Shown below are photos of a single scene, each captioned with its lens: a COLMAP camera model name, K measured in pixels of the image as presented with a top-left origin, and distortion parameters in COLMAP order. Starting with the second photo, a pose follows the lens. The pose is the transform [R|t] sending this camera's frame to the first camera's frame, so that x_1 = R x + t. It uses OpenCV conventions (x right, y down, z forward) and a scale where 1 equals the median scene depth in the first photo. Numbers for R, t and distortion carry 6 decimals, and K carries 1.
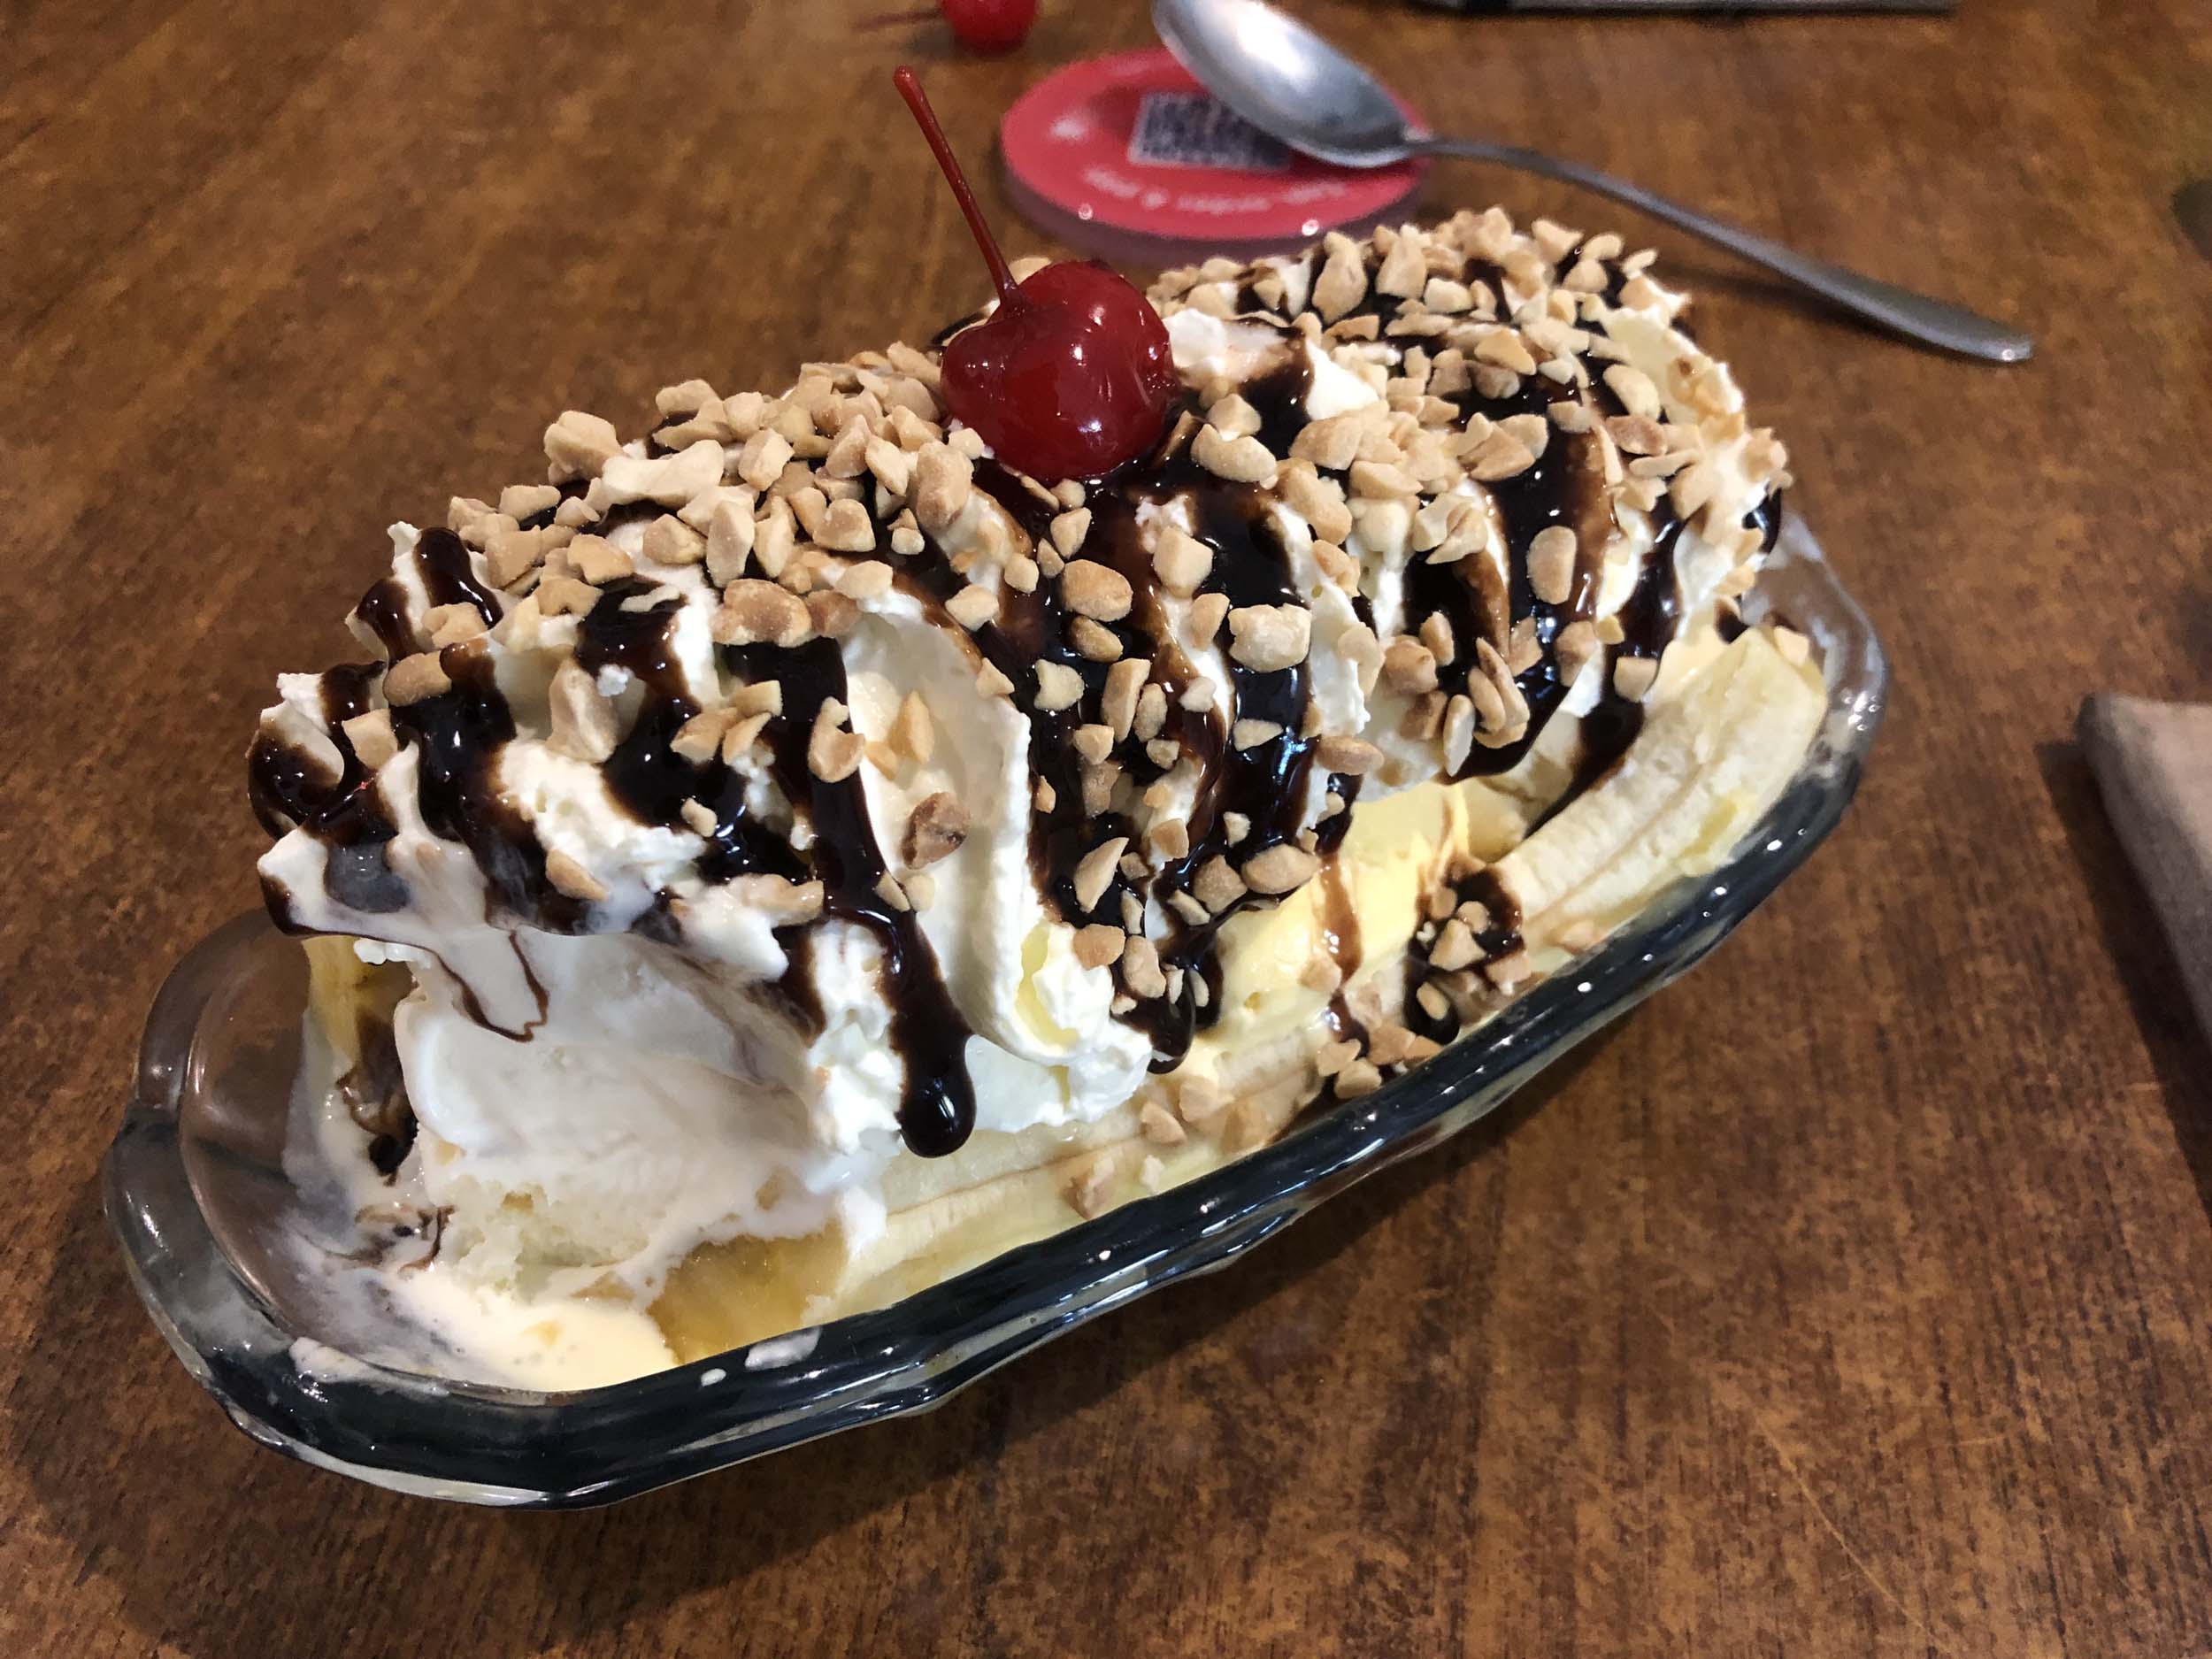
lens RADIAL K [[1805.9, 0, 1106.0], [0, 1805.9, 829.5], [0, 0, 1]] dist [-0.015892, -0.009051]
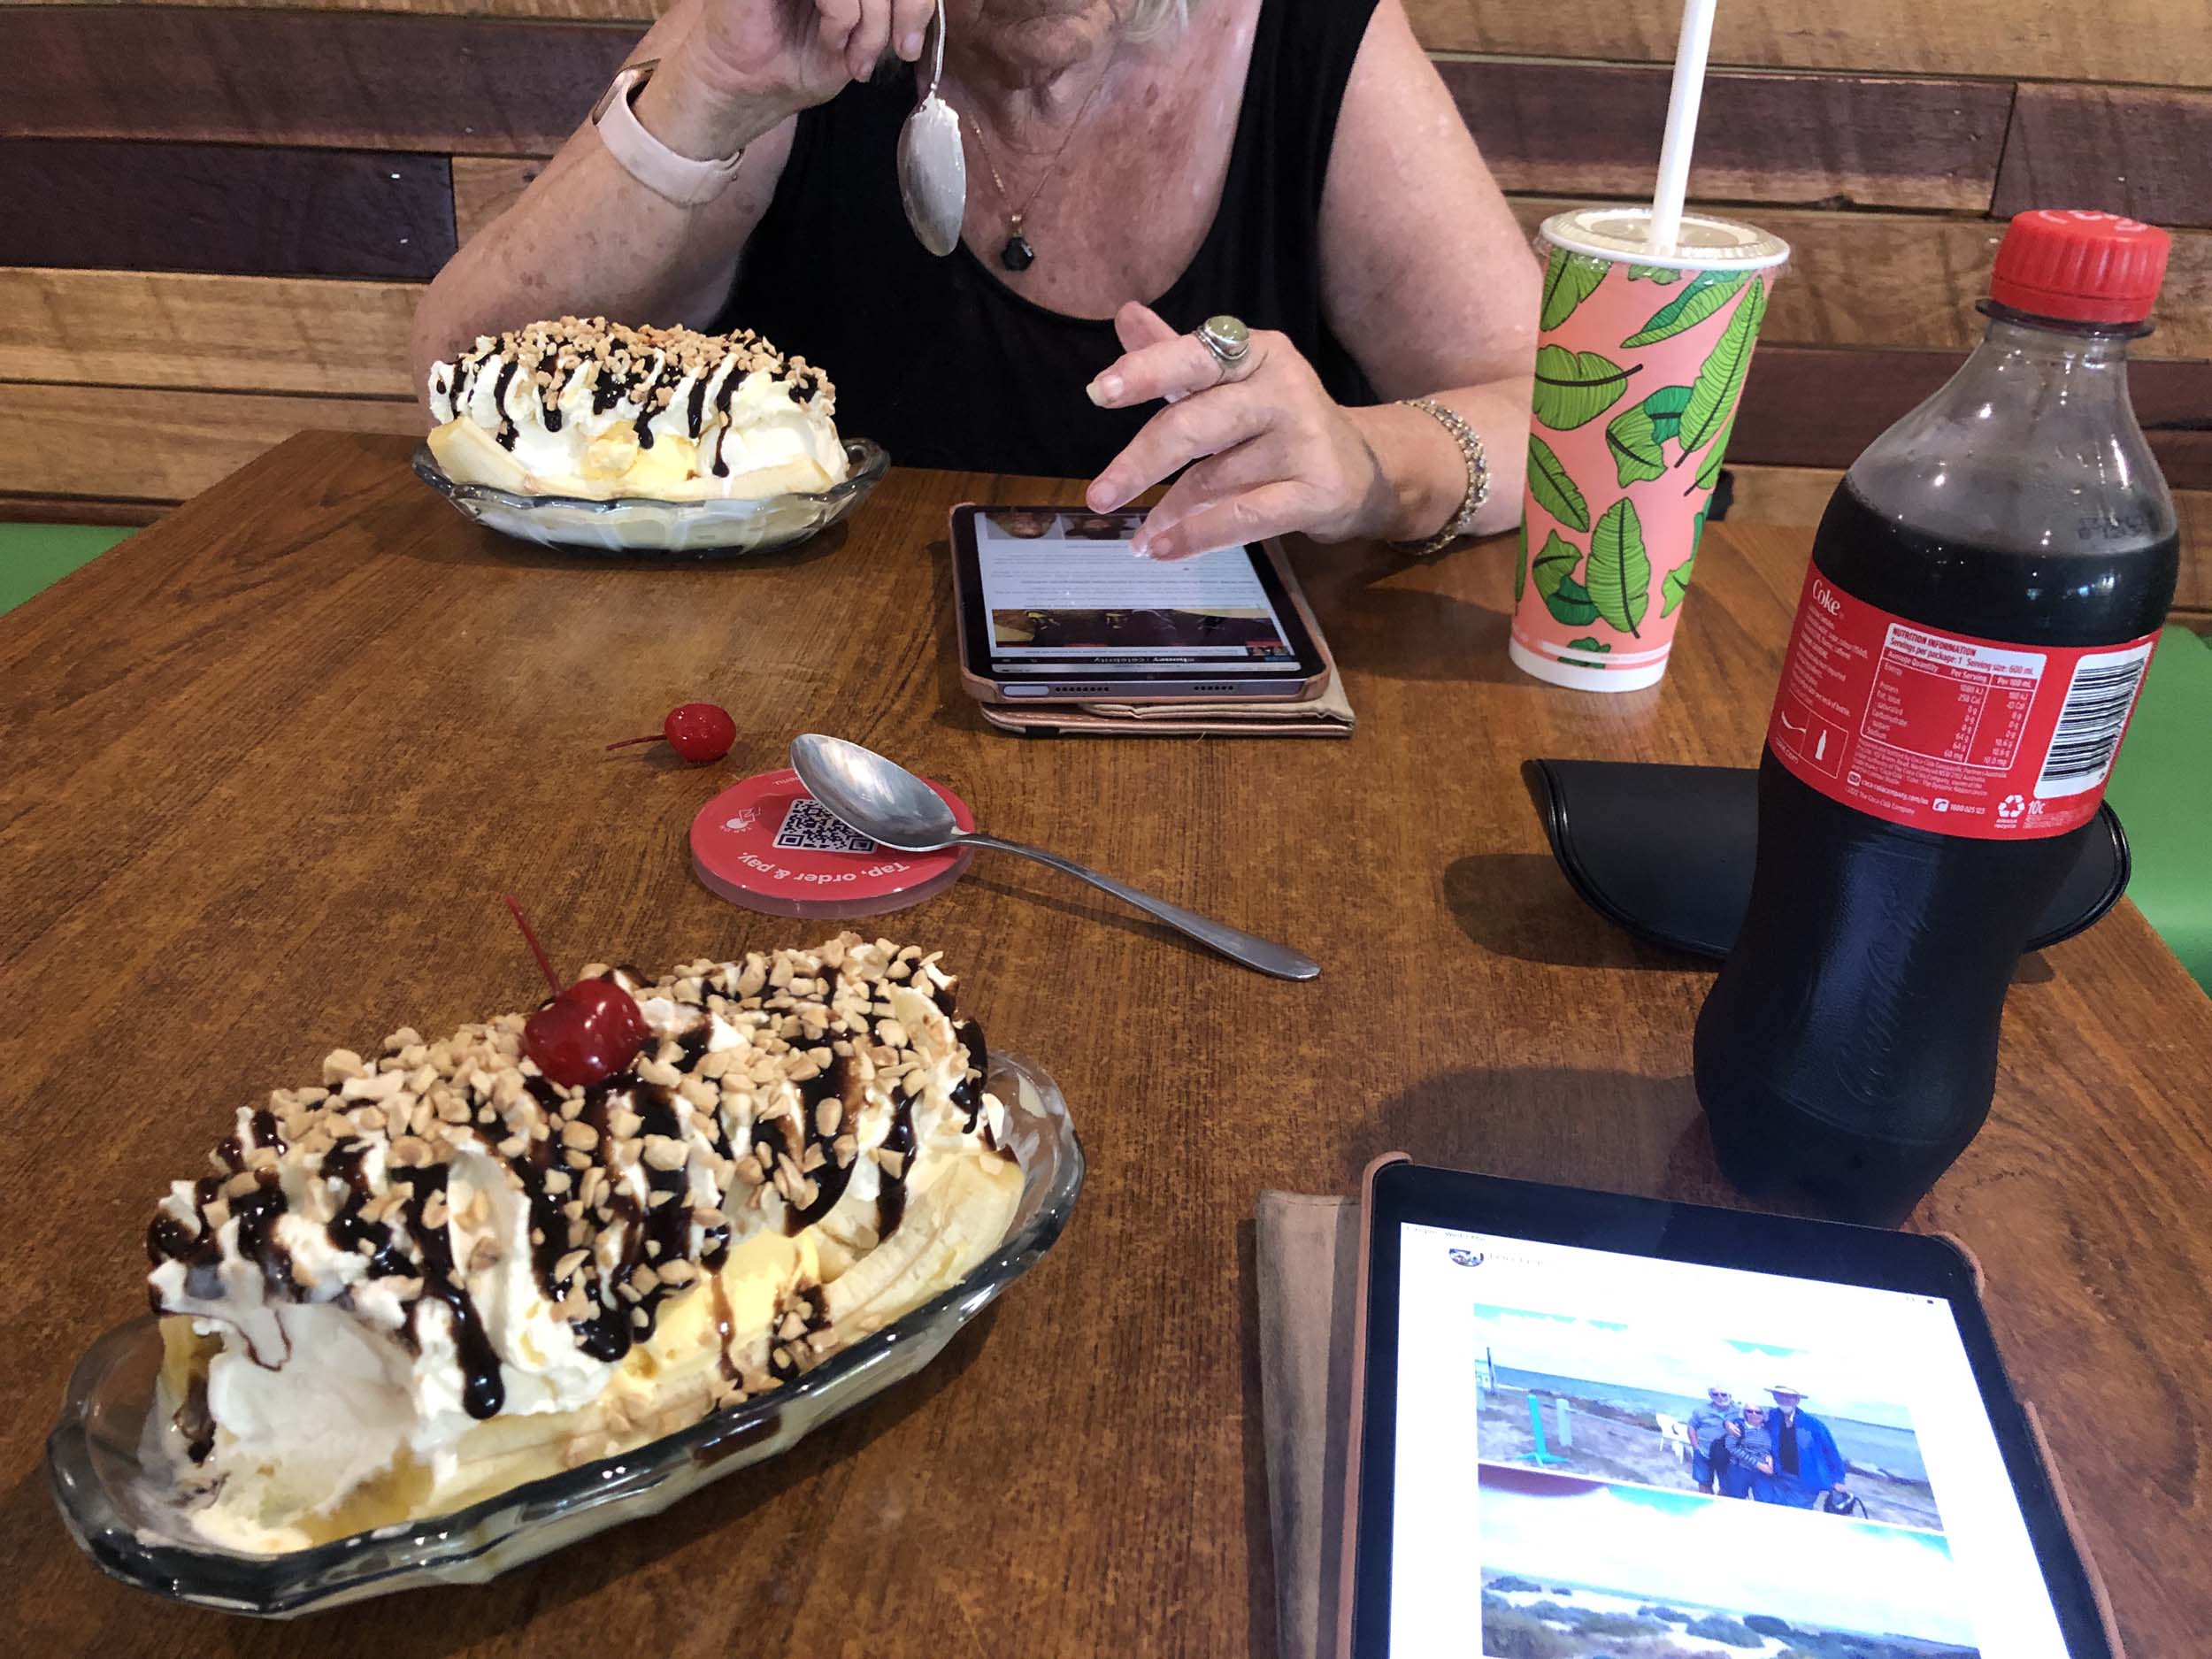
lens RADIAL K [[1821.4, 0, 1106.0], [0, 1821.4, 829.5], [0, 0, 1]] dist [-0.027866, 0.046091]
pose [[0.998308, 0.002799, 0.058078, 0.410749], [0.013606, 0.959859, -0.280152, 0.103243], [-0.056531, 0.280468, 0.958197, -0.987385]]
